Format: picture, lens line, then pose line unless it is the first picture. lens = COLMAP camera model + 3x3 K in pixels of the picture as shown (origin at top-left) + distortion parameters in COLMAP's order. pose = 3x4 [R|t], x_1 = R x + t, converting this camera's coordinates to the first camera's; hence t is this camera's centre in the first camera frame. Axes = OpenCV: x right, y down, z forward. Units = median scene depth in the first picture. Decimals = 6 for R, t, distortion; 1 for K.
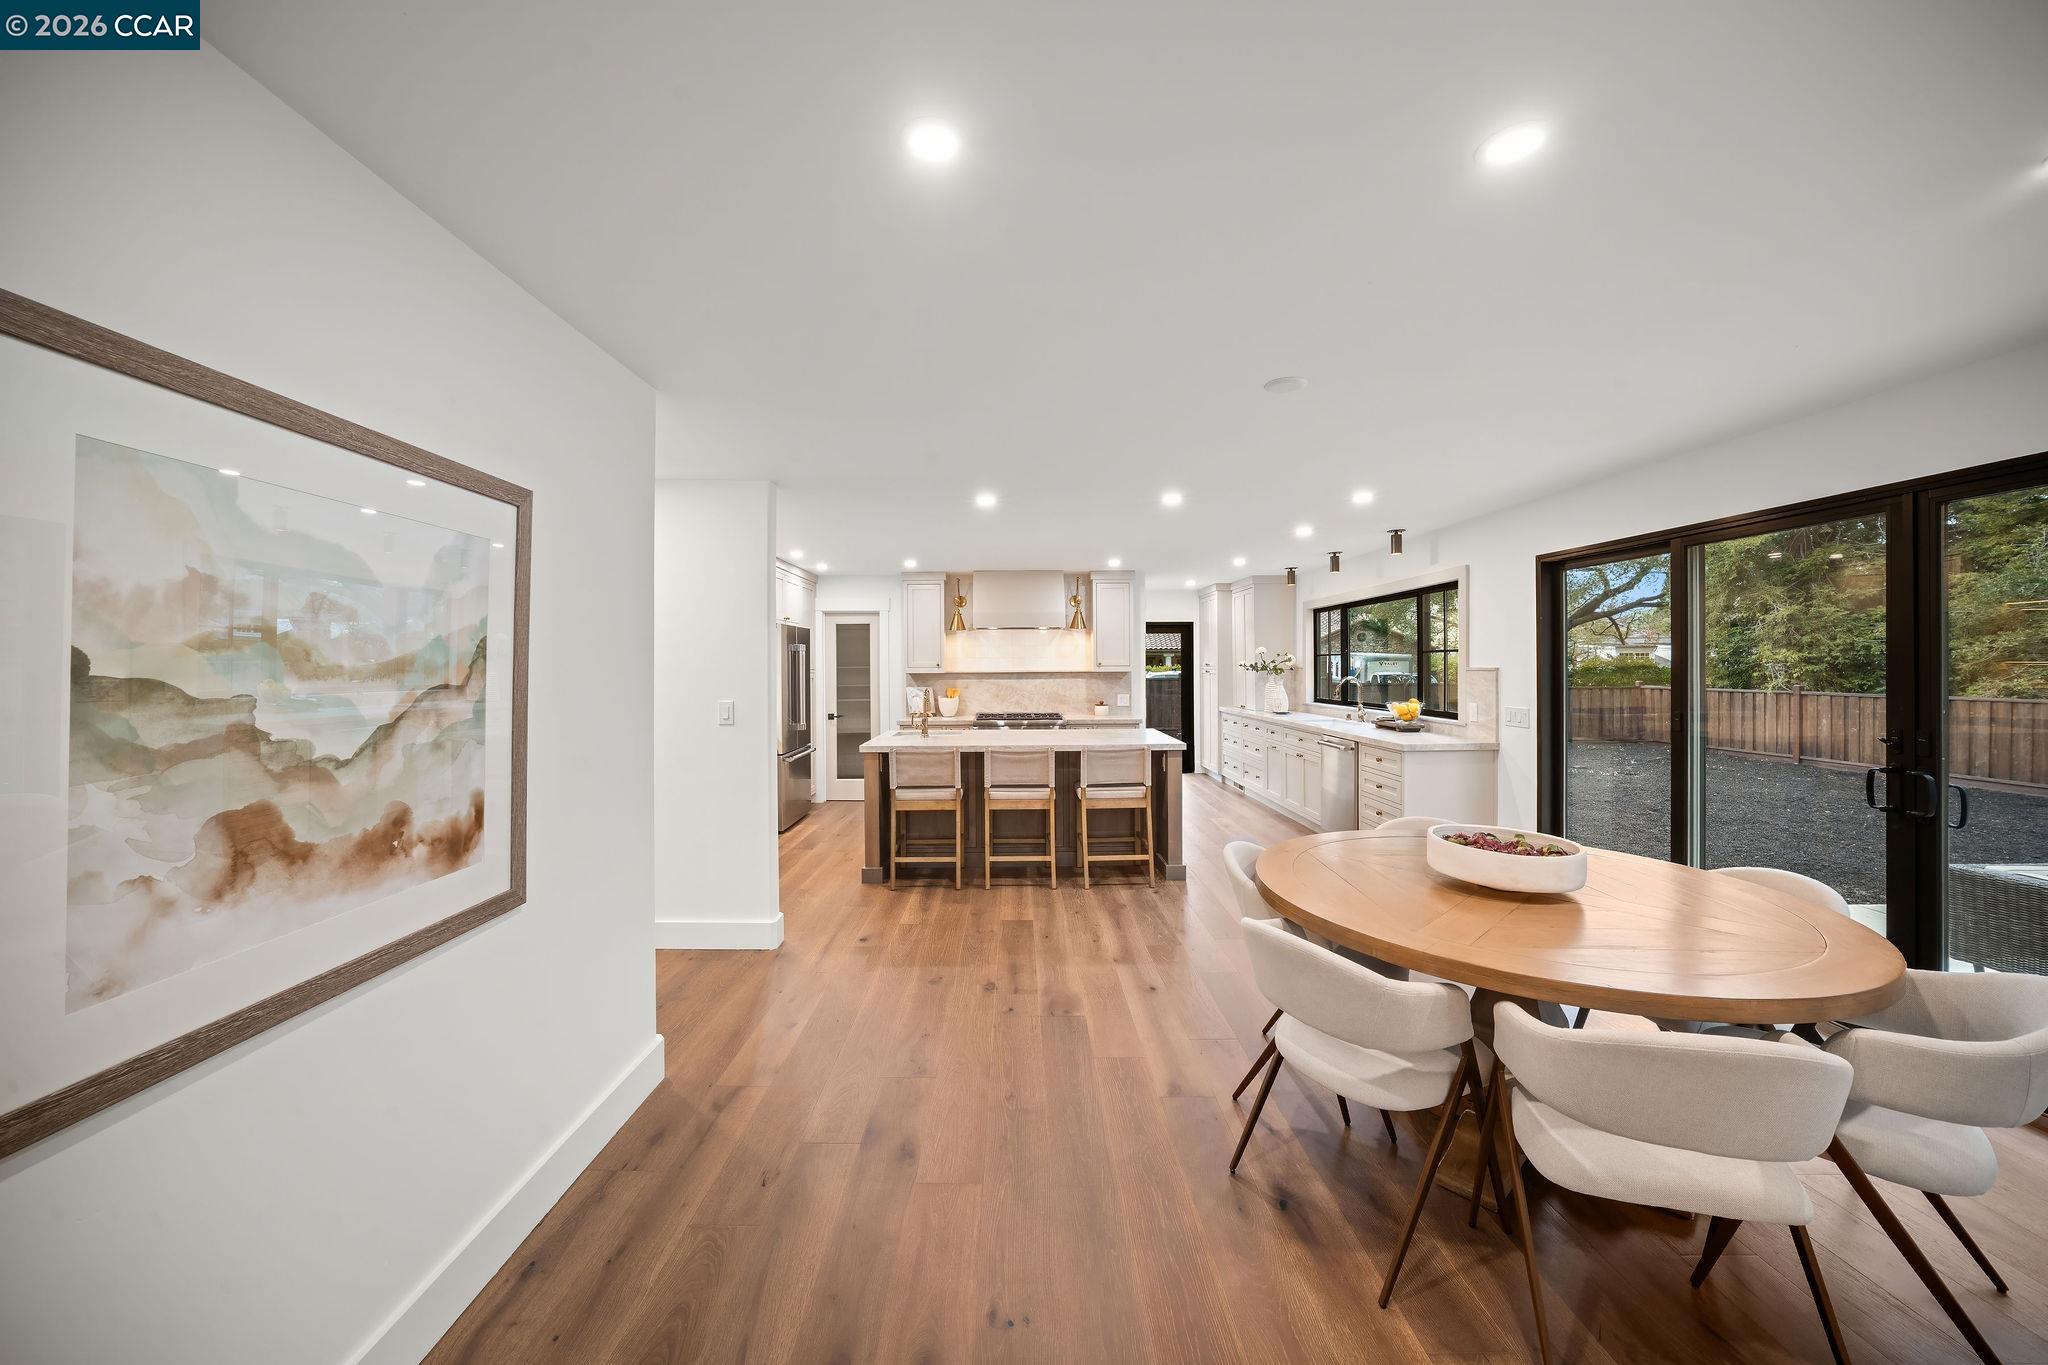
lens RADIAL K [[725.2, 0, 1016.7], [0, 725.2, 666.8], [0, 0, 1]] dist [-0.017288, 0.000858]
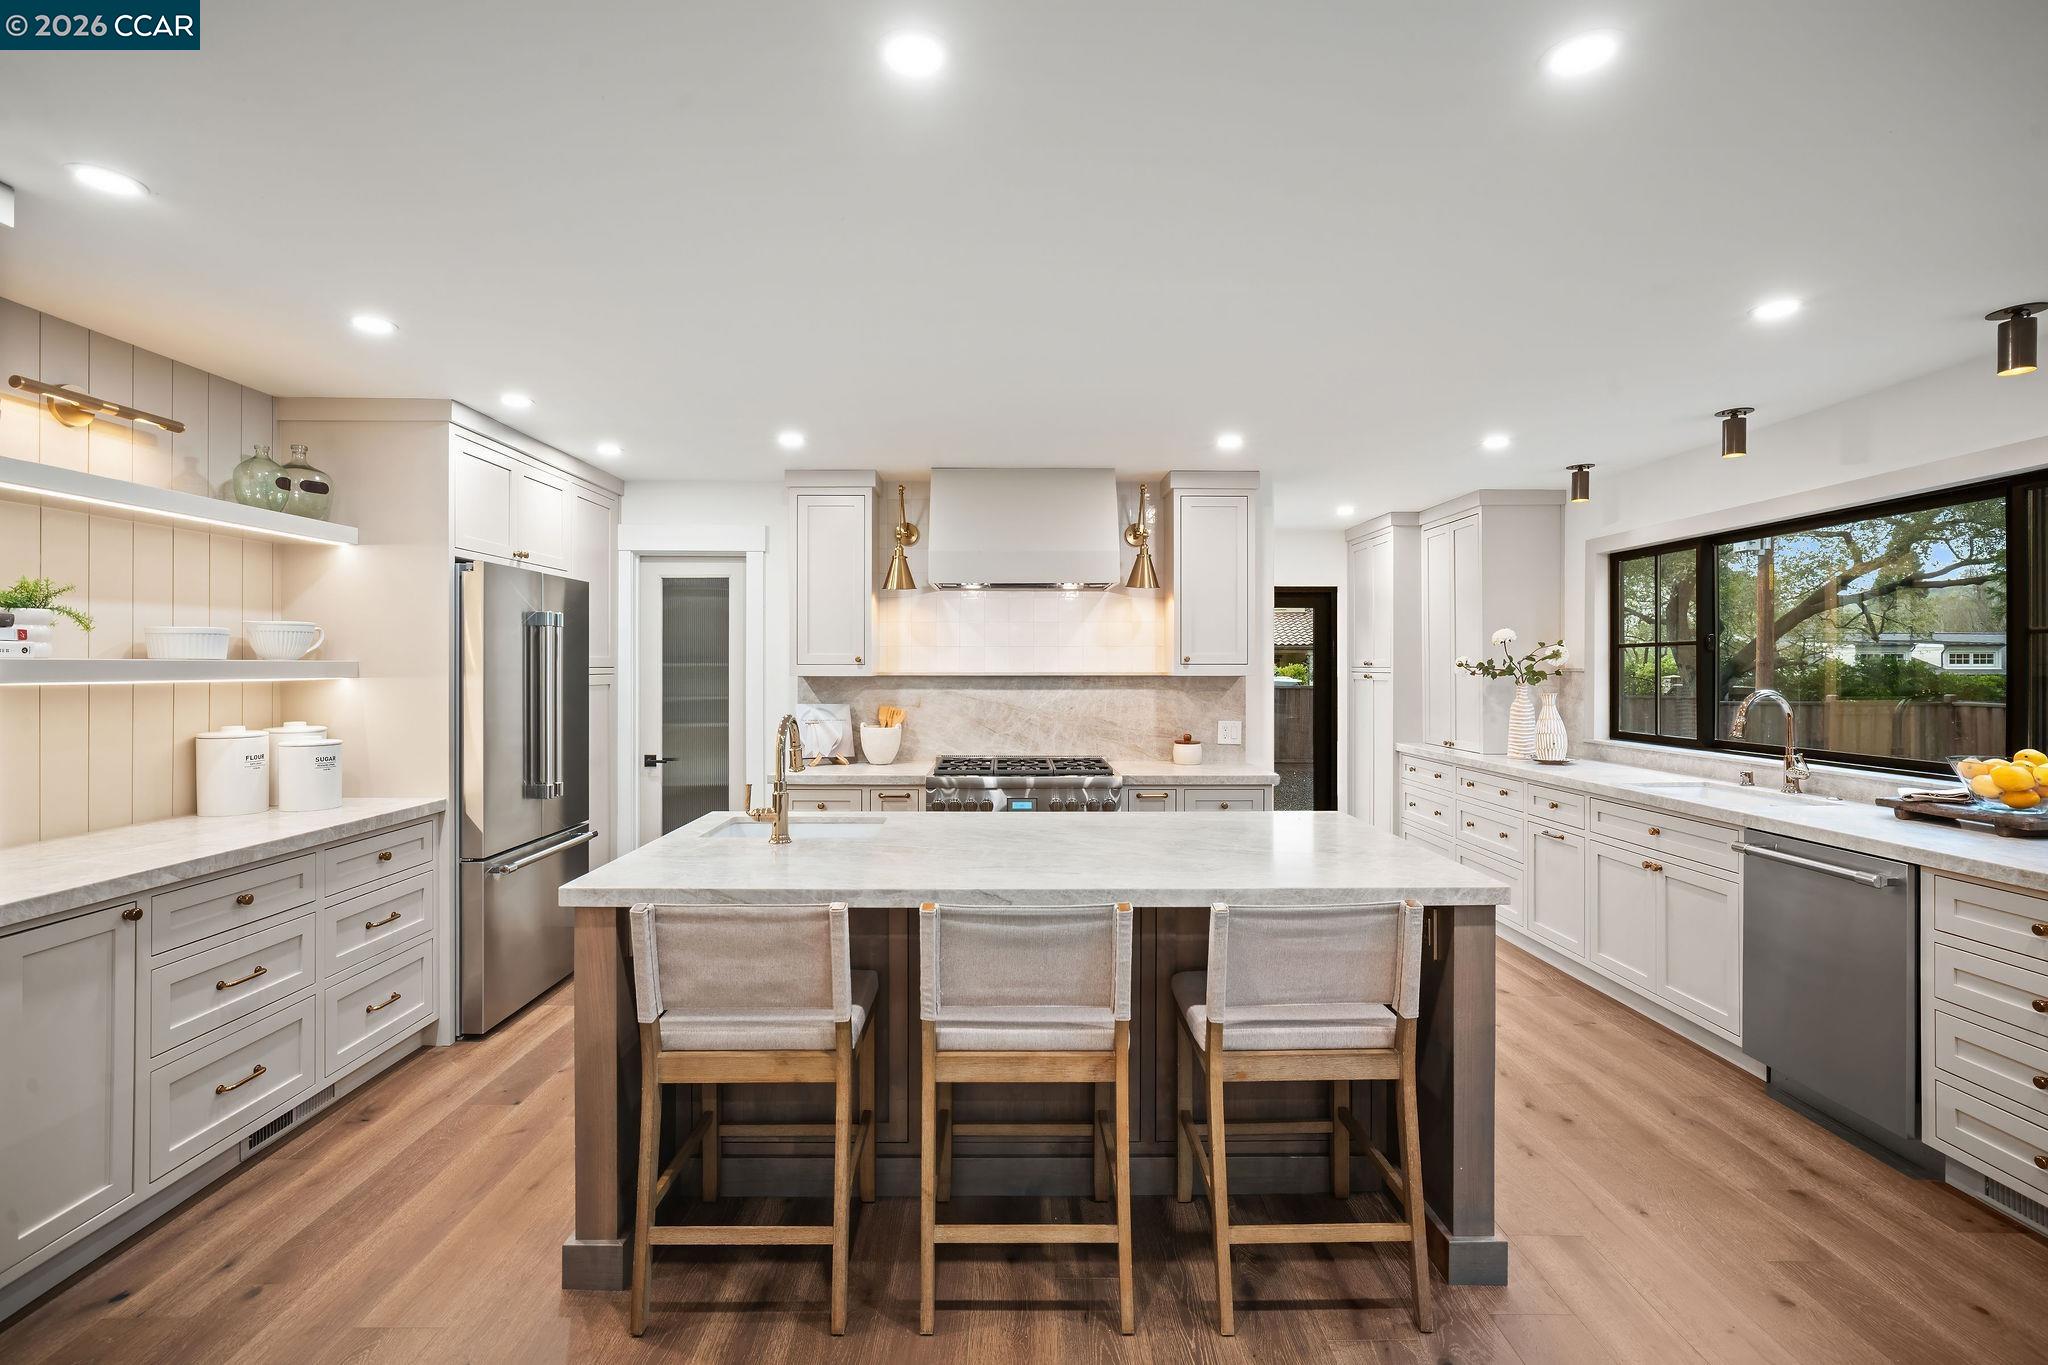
lens RADIAL K [[939.5, 0, 1018.8], [0, 939.5, 664.4], [0, 0, 1]] dist [-0.012355, 0.002299]
pose [[0.999978, 0.006536, 0.001394, -0.000618], [-0.006529, 0.999968, -0.004614, 0.003072], [-0.001424, 0.004605, 0.999988, 0.391897]]
